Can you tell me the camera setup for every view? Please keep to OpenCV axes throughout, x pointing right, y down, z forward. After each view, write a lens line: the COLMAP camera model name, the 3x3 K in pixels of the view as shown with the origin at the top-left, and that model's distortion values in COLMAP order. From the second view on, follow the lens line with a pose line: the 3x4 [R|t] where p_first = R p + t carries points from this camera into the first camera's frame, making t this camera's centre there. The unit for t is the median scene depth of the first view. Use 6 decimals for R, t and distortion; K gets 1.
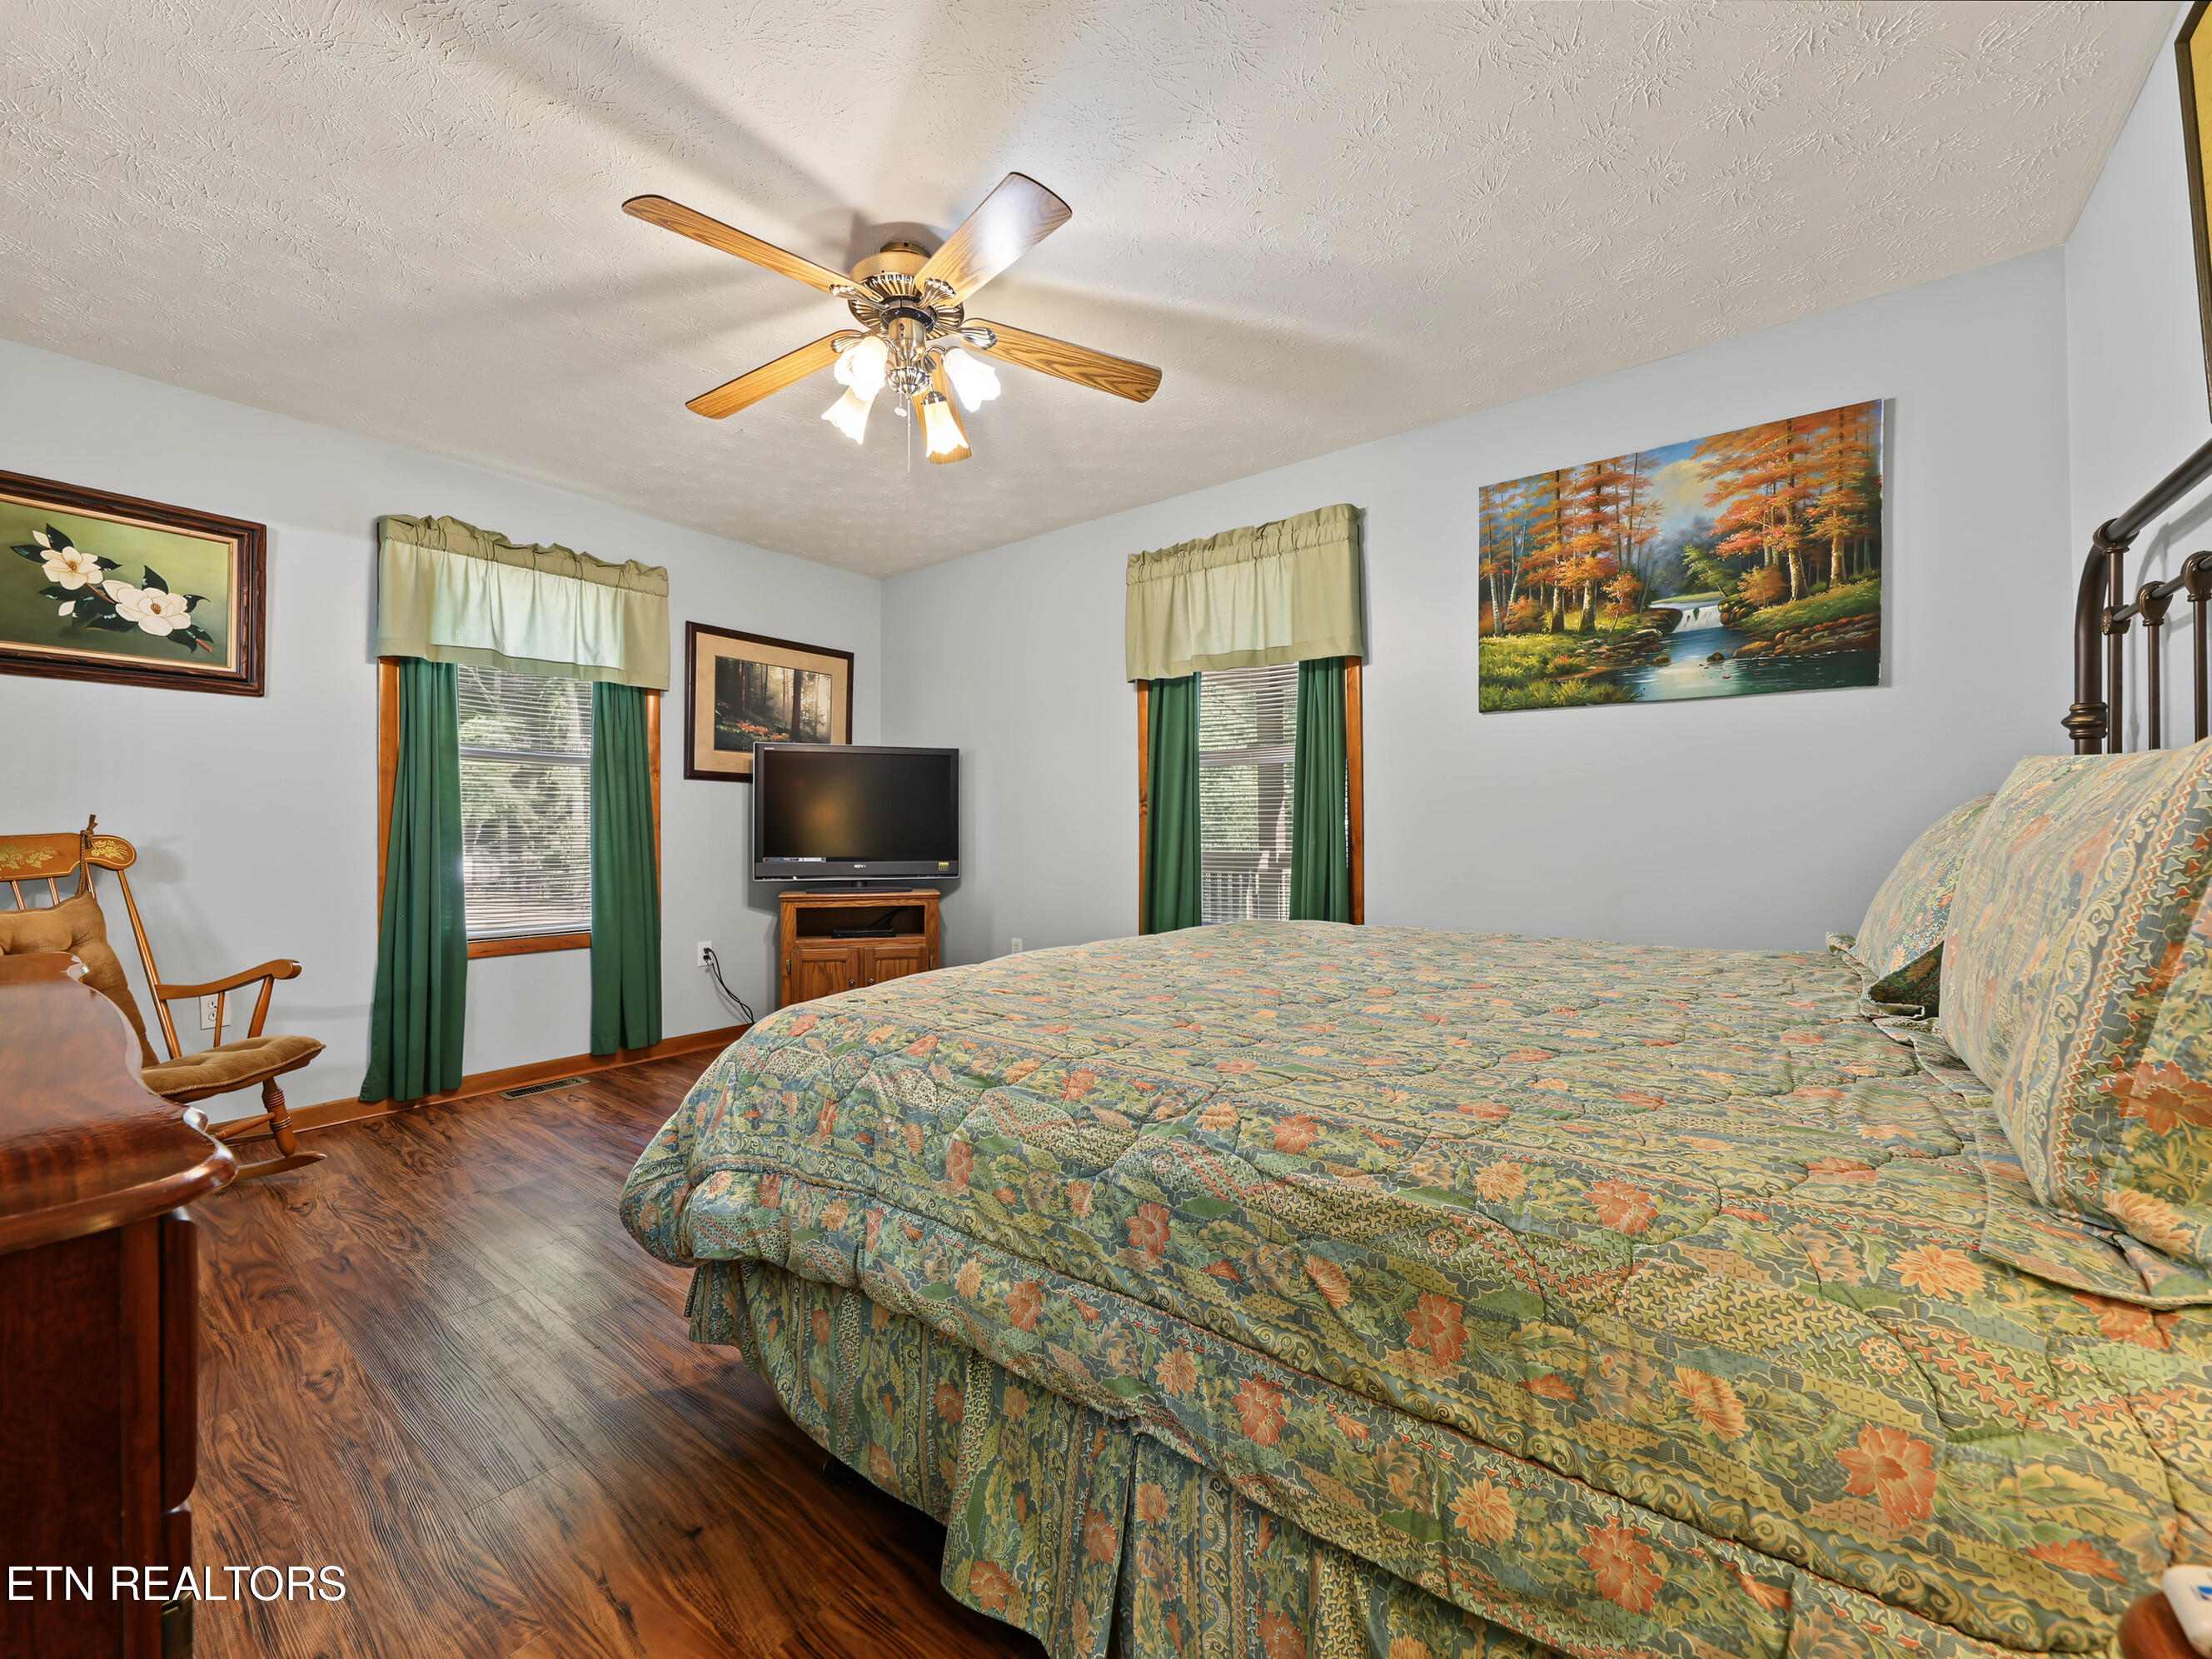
lens RADIAL K [[883.4, 0, 1101.5], [0, 883.4, 835.9], [0, 0, 1]] dist [-0.007485, 0.003489]
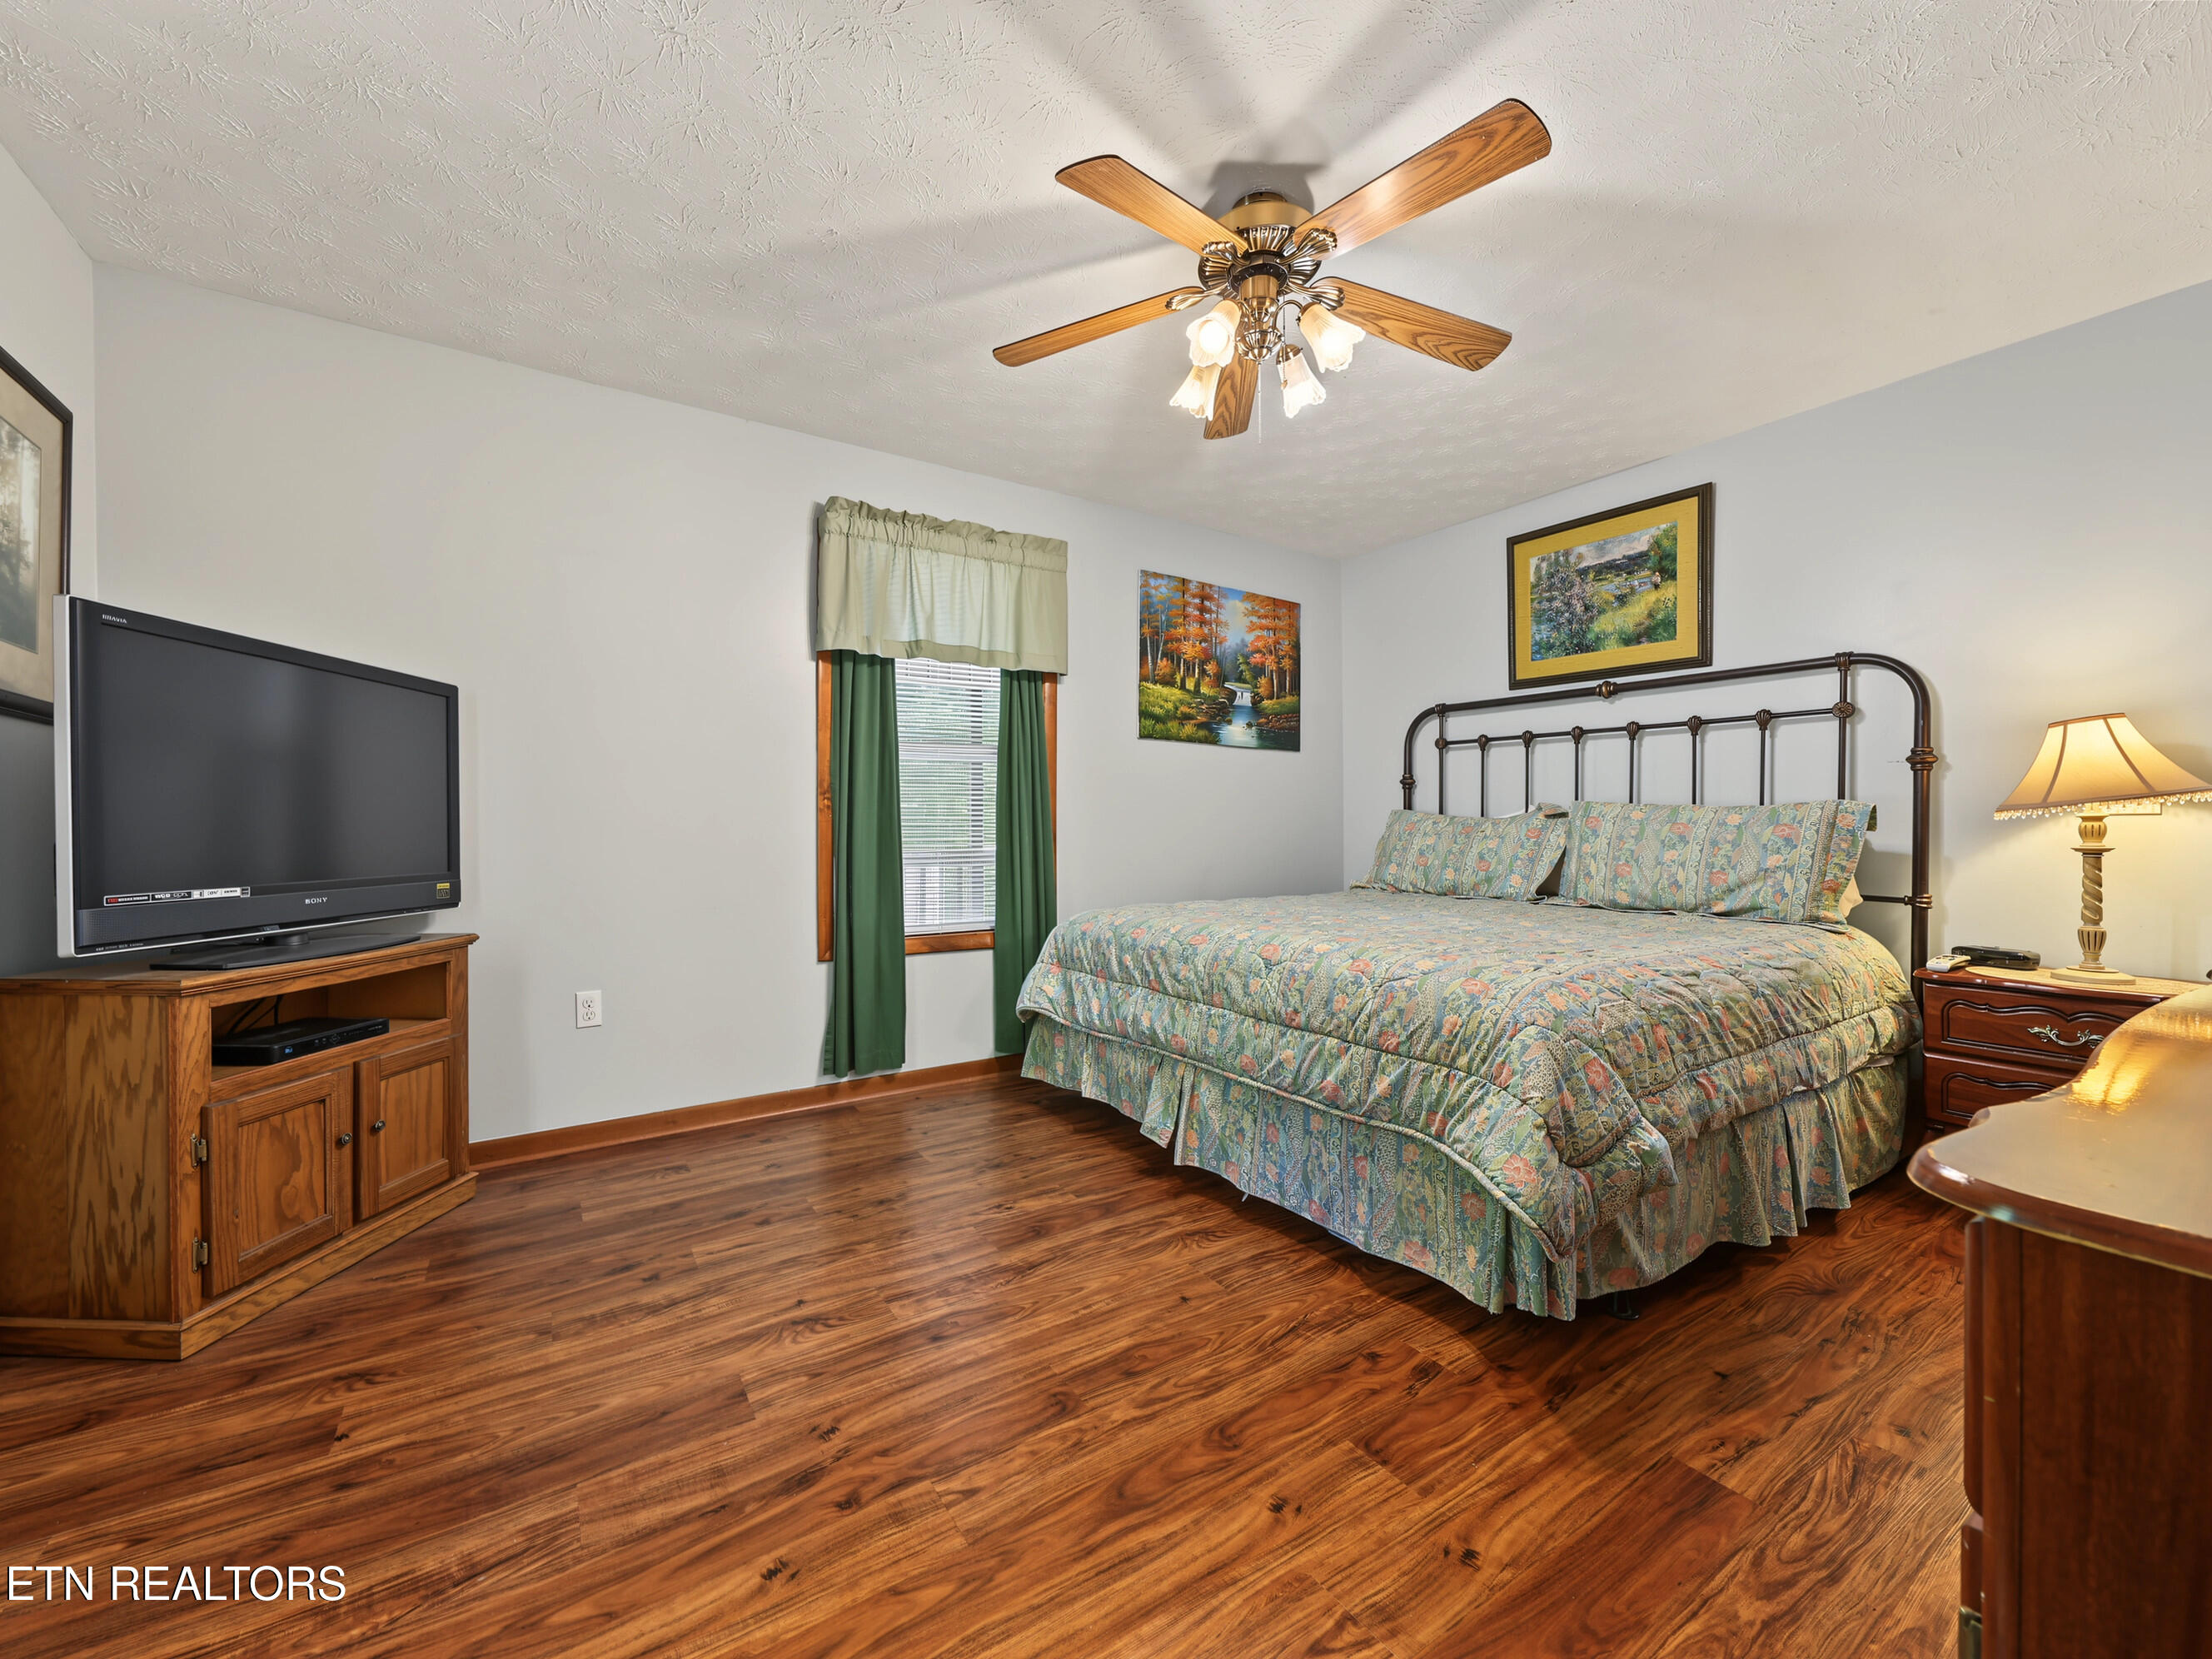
lens RADIAL K [[883.4, 0, 1112.6], [0, 883.4, 819.8], [0, 0, 1]] dist [-0.007485, 0.003489]
pose [[0.307590, 0.005853, 0.951501, -0.916766], [0.001693, 0.999976, -0.006698, -0.007193], [-0.951517, 0.003671, 0.307573, 0.676143]]
